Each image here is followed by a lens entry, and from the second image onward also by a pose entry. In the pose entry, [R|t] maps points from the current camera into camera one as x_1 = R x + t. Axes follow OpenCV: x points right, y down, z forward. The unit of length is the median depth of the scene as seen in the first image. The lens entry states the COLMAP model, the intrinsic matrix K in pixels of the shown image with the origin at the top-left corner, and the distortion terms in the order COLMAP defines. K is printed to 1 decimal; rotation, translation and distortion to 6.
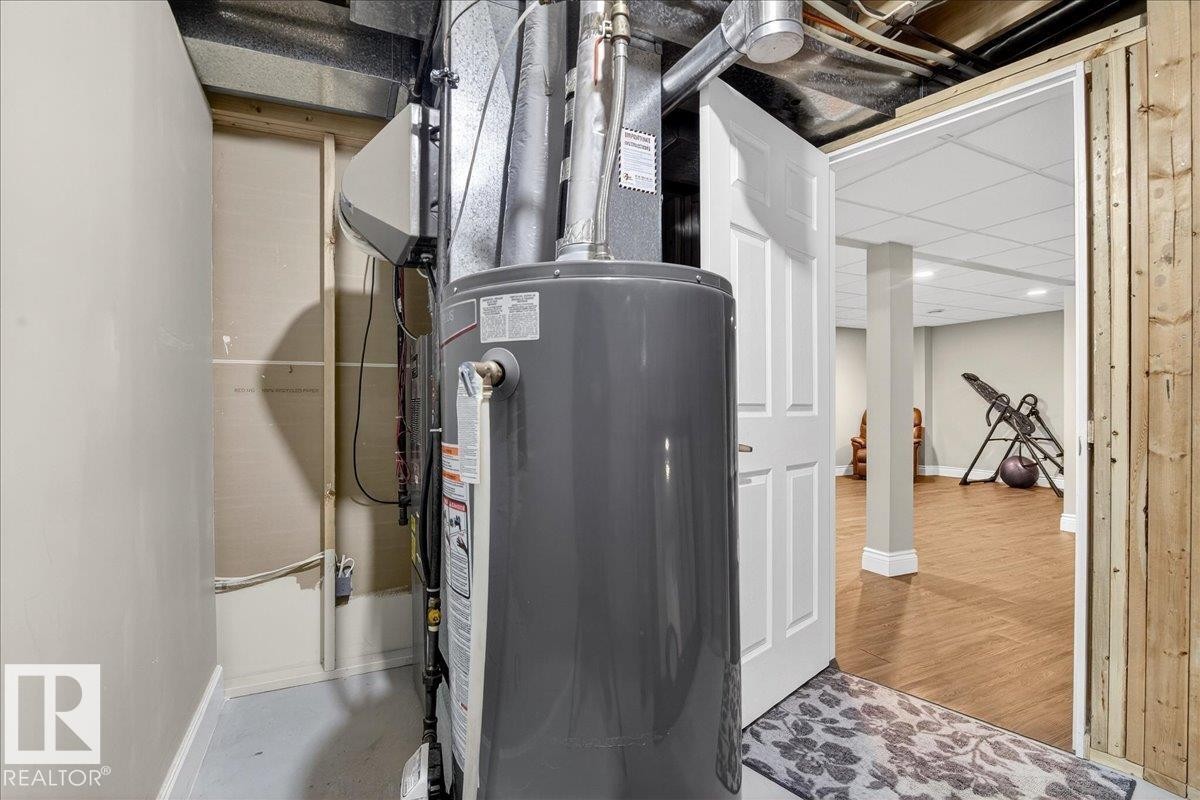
lens RADIAL K [[558.0, 0, 599.5], [0, 558.0, 407.7], [0, 0, 1]] dist [-0.020628, -0.000627]
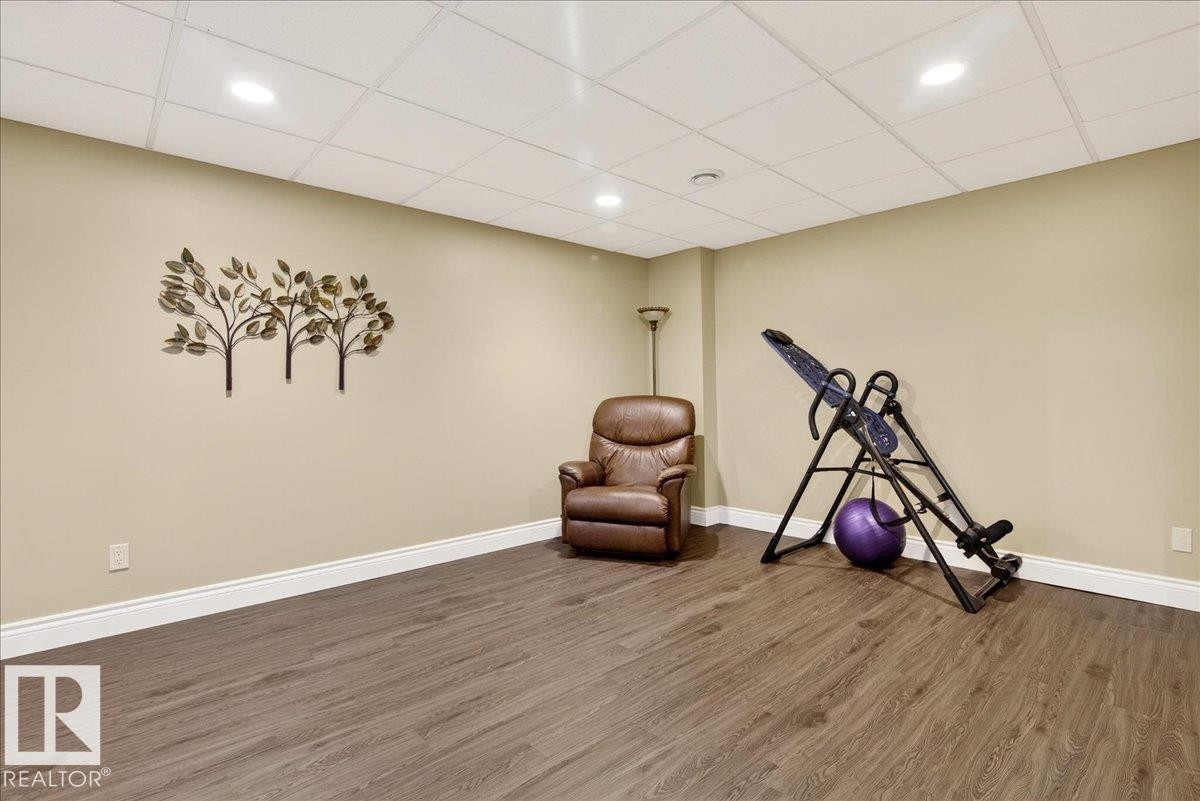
lens RADIAL K [[558.0, 0, 604.3], [0, 558.0, 390.4], [0, 0, 1]] dist [-0.020628, -0.000627]
pose [[0.955475, -0.006778, 0.294996, 0.393781], [0.010347, 0.999891, -0.010539, -0.004475], [-0.294892, 0.013122, 0.955440, 0.597902]]
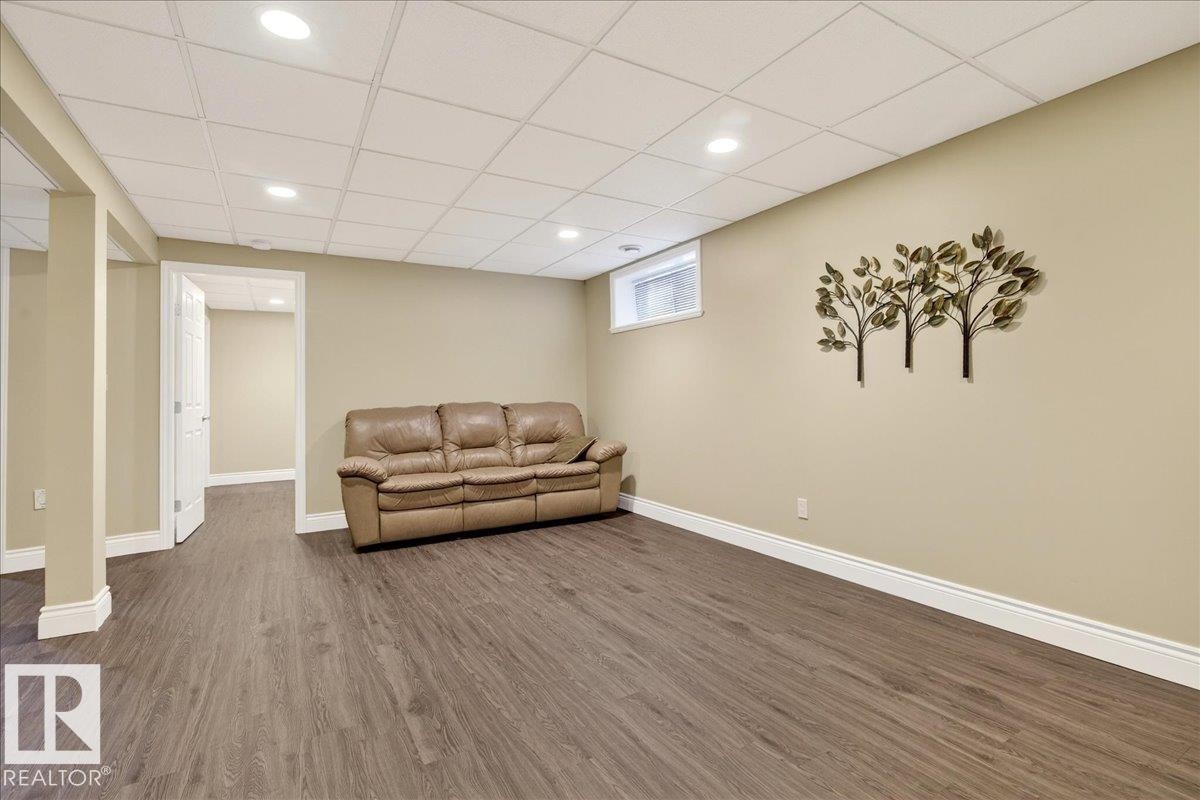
lens RADIAL K [[558.0, 0, 610.1], [0, 558.0, 378.4], [0, 0, 1]] dist [-0.020628, -0.000627]
pose [[0.092784, -0.028081, -0.995290, 0.669577], [0.014896, 0.999530, -0.026812, -0.005113], [0.995575, -0.012338, 0.093159, 0.829125]]
